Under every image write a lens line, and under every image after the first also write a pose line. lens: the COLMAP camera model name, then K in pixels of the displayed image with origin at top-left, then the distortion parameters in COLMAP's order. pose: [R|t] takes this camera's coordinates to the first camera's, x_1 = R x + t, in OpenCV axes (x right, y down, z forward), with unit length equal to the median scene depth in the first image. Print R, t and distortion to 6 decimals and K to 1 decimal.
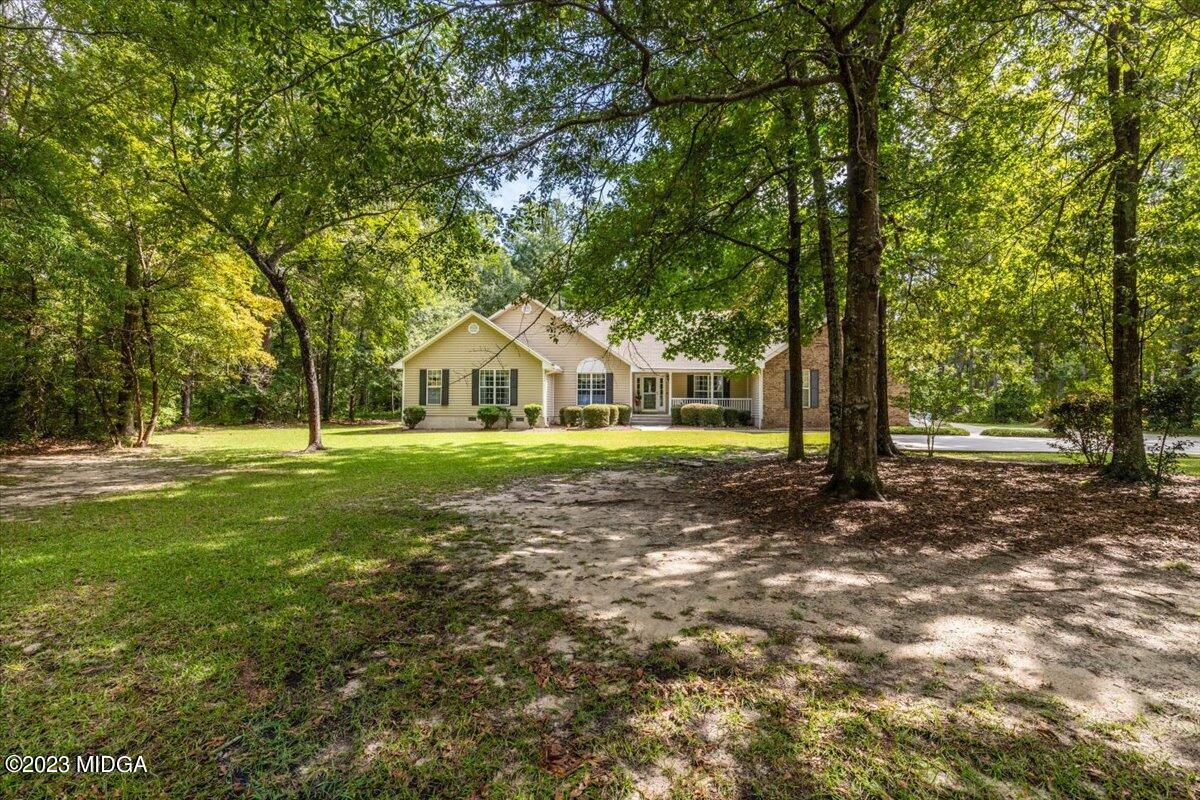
lens RADIAL K [[517.0, 0, 604.7], [0, 517.0, 402.6], [0, 0, 1]] dist [0.000167, 0.000997]
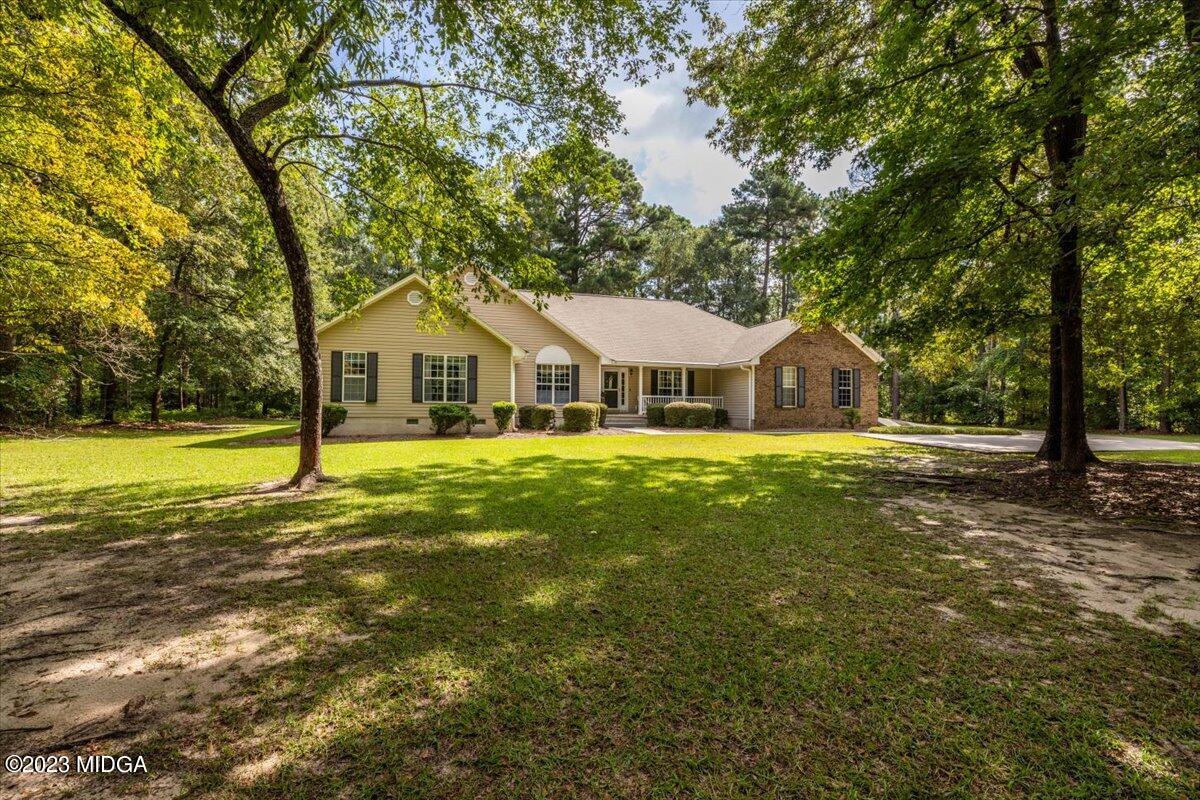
lens RADIAL K [[517.0, 0, 590.1], [0, 517.0, 400.8], [0, 0, 1]] dist [0.000167, 0.000997]
pose [[0.933206, 0.006539, 0.359281, -0.284965], [-0.007848, 0.999967, 0.002184, -0.001149], [-0.359255, -0.004857, 0.933227, 0.224885]]
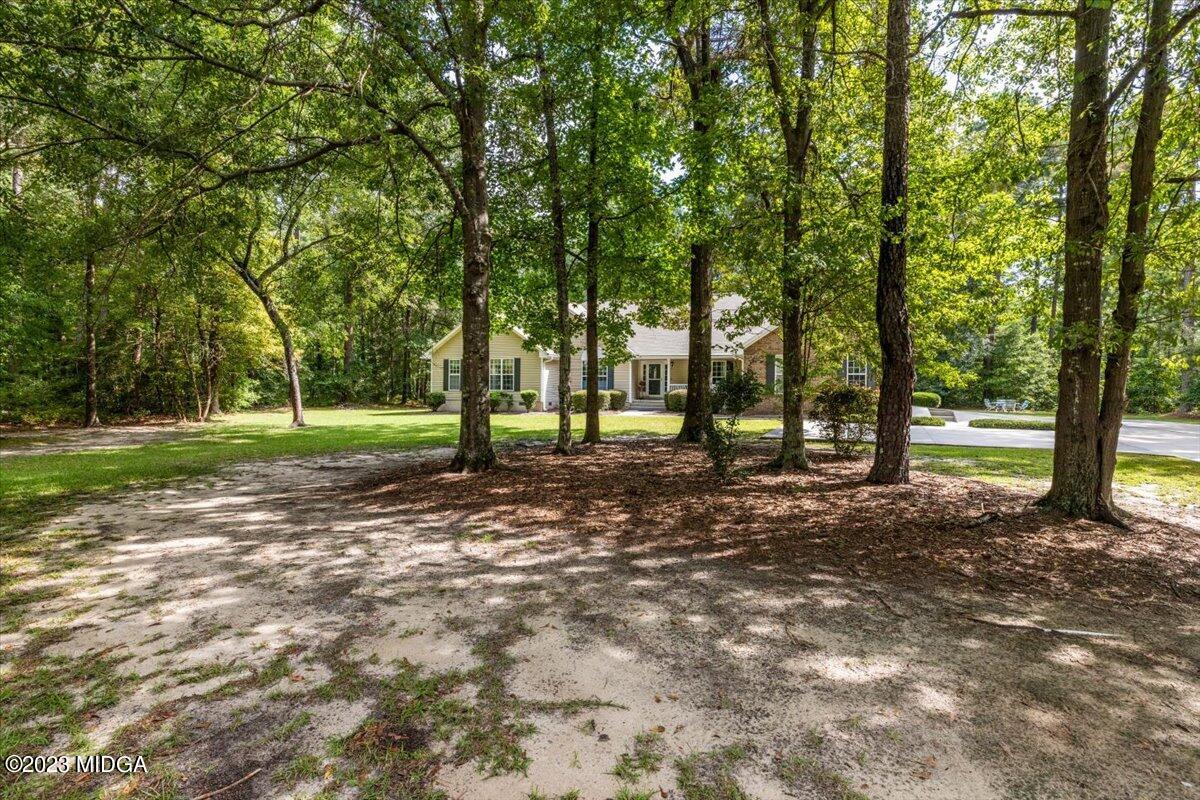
lens RADIAL K [[517.0, 0, 607.8], [0, 517.0, 396.9], [0, 0, 1]] dist [0.000167, 0.000997]
pose [[0.967783, 0.005541, -0.251726, 0.281740], [-0.001787, 0.999884, 0.015142, 0.000861], [0.251781, -0.014204, 0.967680, -0.007918]]
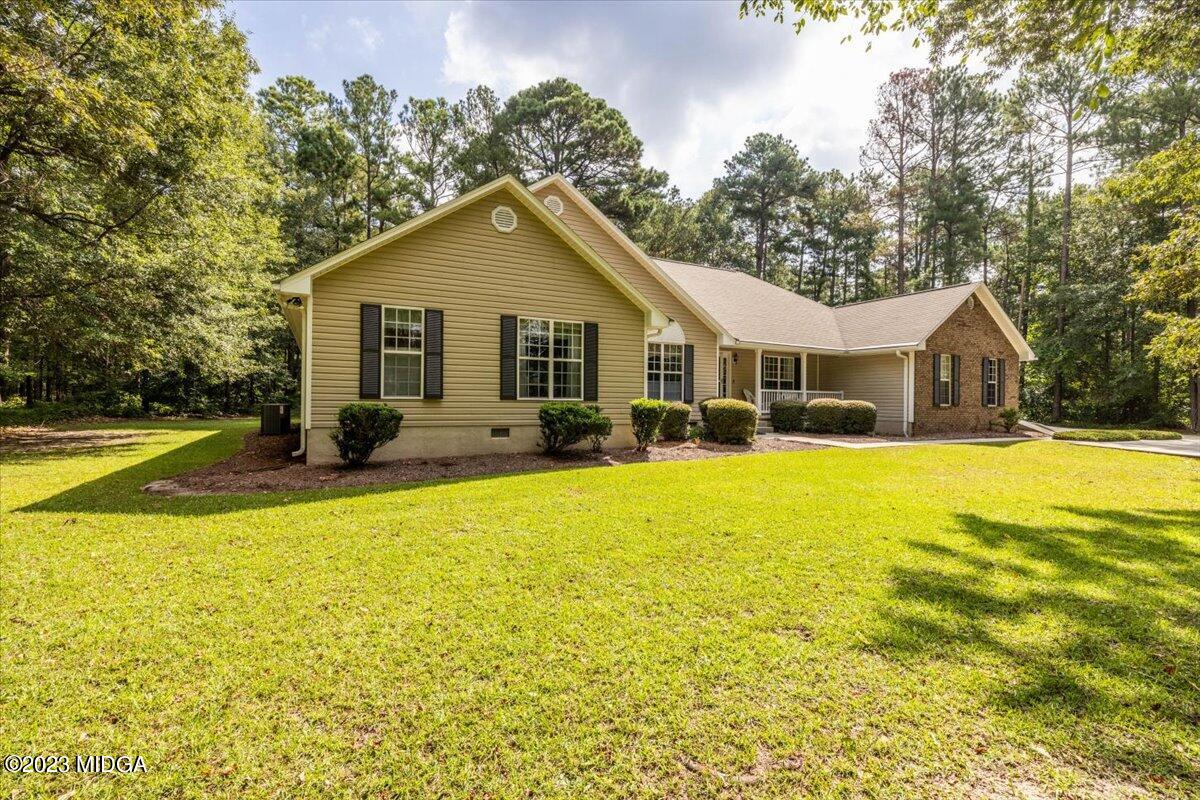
lens RADIAL K [[517.0, 0, 590.6], [0, 517.0, 398.0], [0, 0, 1]] dist [0.000167, 0.000997]
pose [[0.844903, 0.006327, 0.534881, -0.421543], [-0.015062, 0.999815, 0.011966, -0.002705], [-0.534707, -0.018167, 0.844842, 0.601073]]
